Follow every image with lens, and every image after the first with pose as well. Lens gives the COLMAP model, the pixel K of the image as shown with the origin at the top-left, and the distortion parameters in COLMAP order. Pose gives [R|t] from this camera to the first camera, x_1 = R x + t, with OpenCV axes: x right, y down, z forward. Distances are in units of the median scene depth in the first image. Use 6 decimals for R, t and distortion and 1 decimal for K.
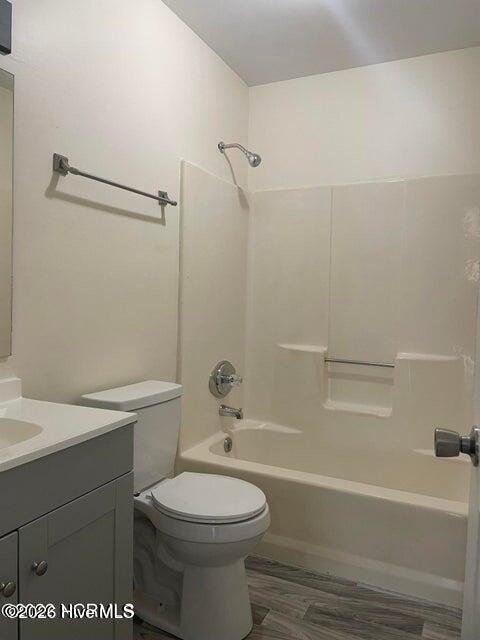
lens RADIAL K [[486.2, 0, 240.0], [0, 486.2, 320.0], [0, 0, 1]] dist [0.022539, 0.000172]
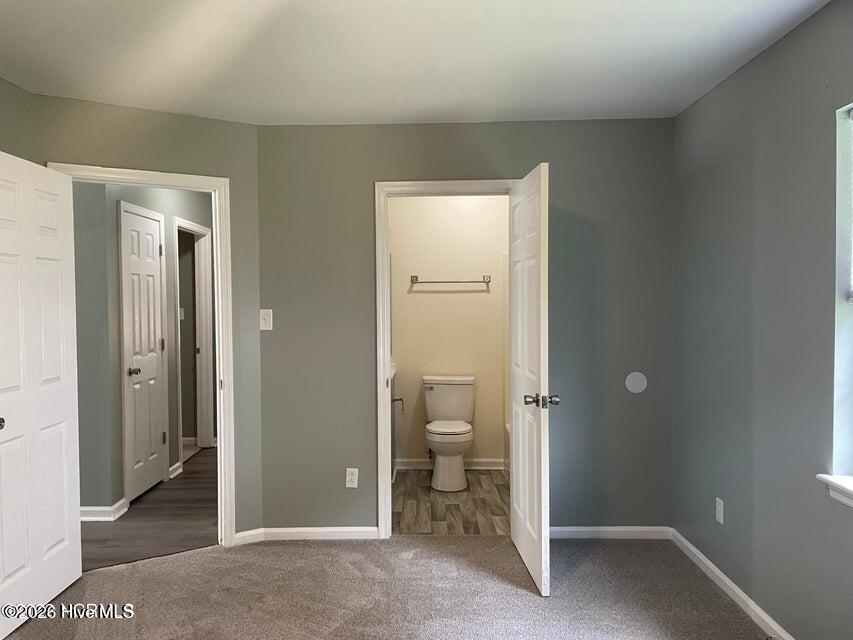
lens RADIAL K [[648.0, 0, 426.5], [0, 648.0, 320.0], [0, 0, 1]] dist [0.022539, 0.000172]
pose [[0.414692, -0.000244, -0.909962, 1.147436], [-0.031999, 0.999378, -0.014851, -0.028308], [0.909399, 0.035277, 0.414426, -0.129565]]
